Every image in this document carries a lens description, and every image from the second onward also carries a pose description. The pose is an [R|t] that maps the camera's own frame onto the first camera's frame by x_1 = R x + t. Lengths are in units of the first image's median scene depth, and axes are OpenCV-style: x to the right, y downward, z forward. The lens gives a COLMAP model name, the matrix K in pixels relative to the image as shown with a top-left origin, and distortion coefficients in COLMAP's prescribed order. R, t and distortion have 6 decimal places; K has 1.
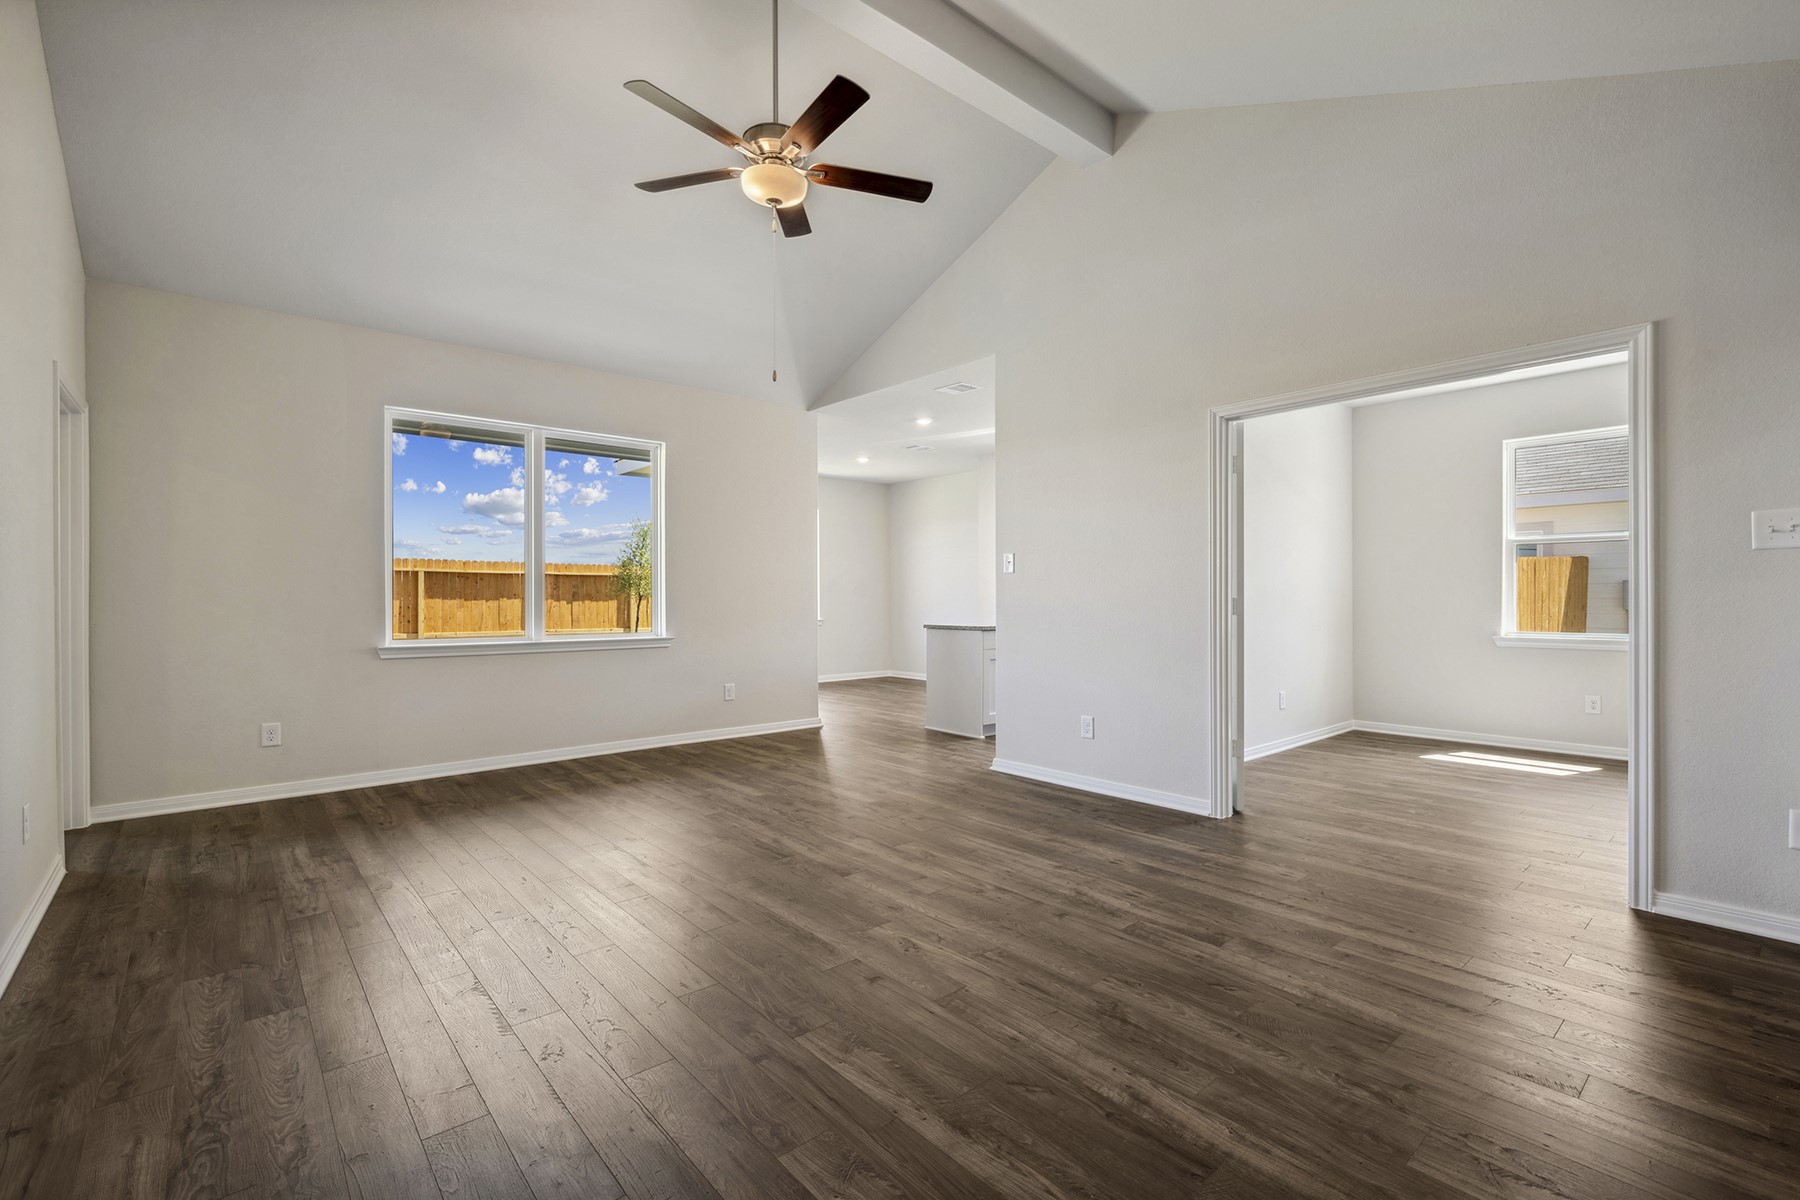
lens RADIAL K [[799.0, 0, 895.6], [0, 799.0, 595.1], [0, 0, 1]] dist [-0.014994, -0.000141]
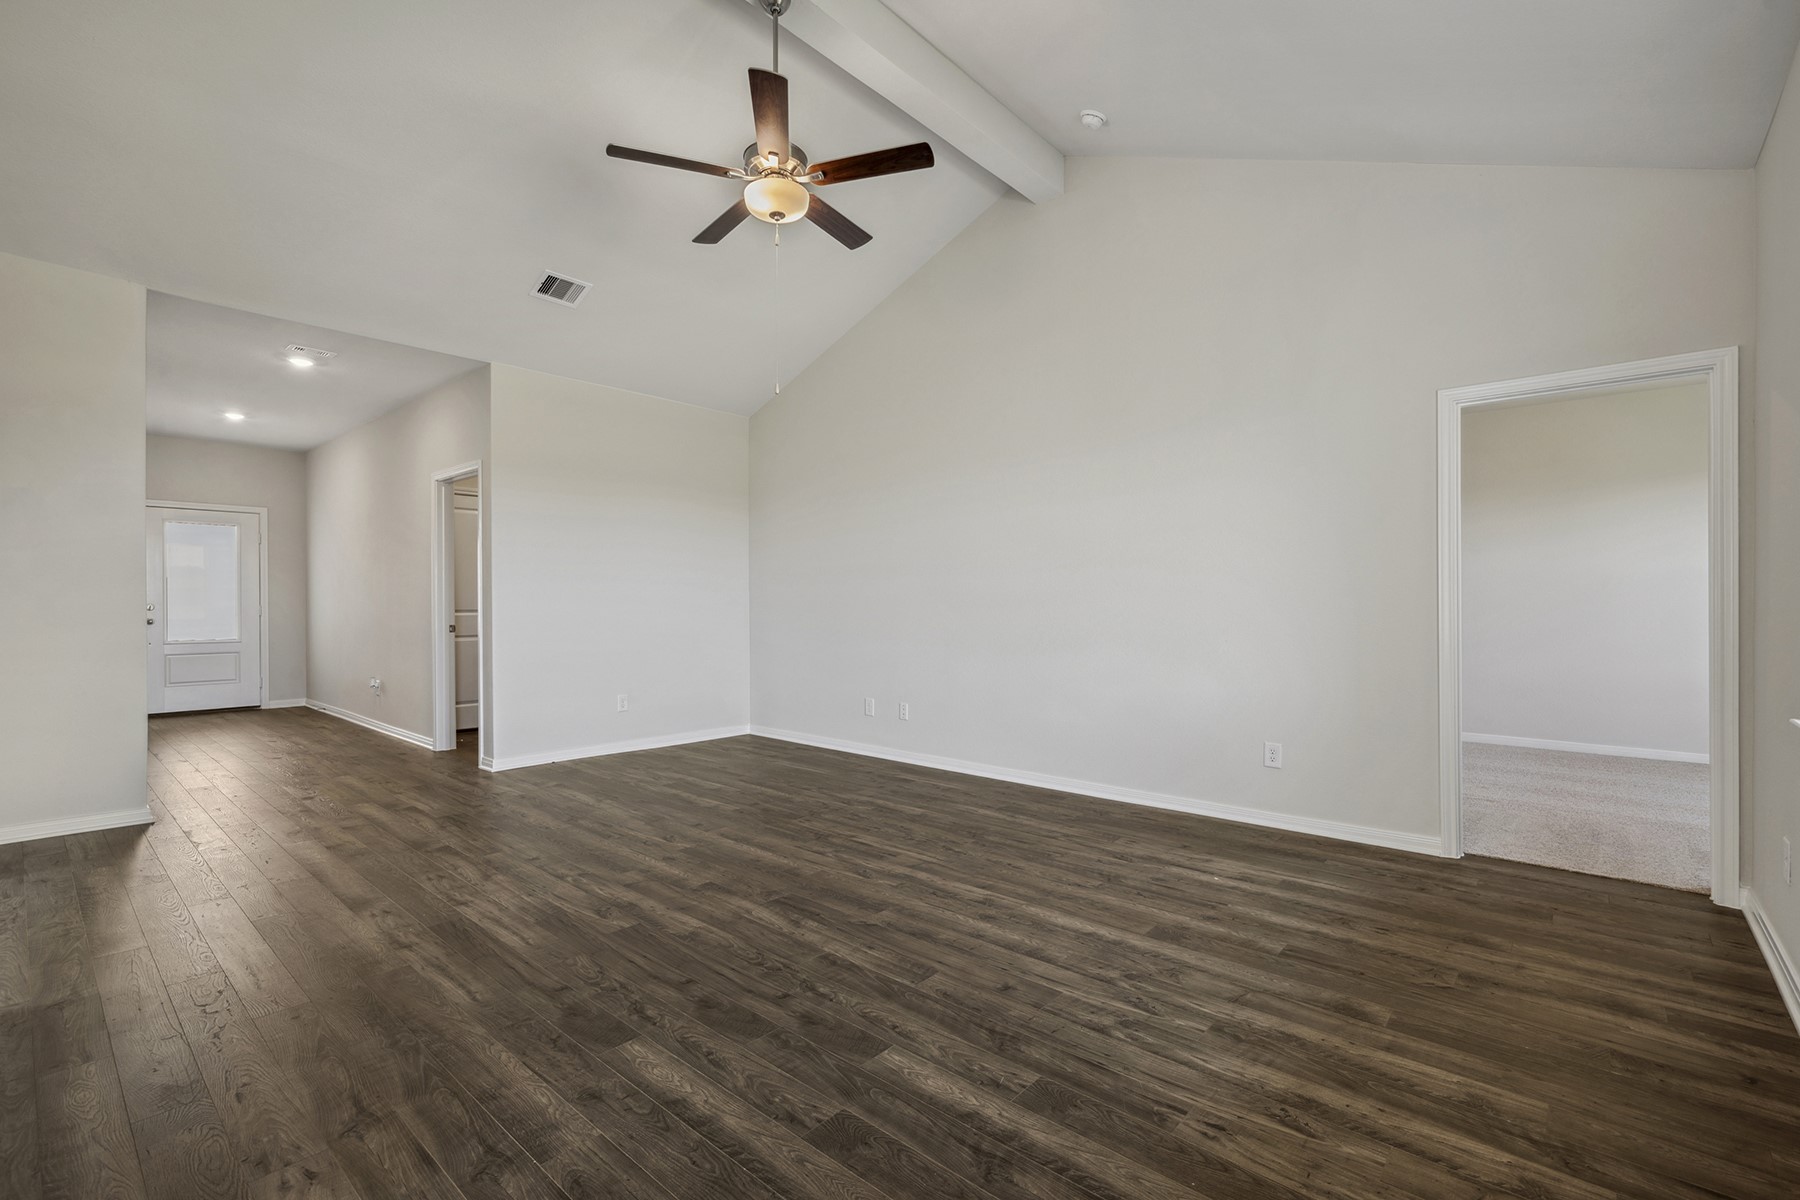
lens RADIAL K [[799.0, 0, 899.9], [0, 799.0, 607.2], [0, 0, 1]] dist [-0.014994, -0.000141]
pose [[-0.990871, -0.001126, -0.134812, -0.163552], [-0.000979, 0.999999, -0.001155, 0.009387], [0.134813, -0.001012, -0.990870, 1.988085]]
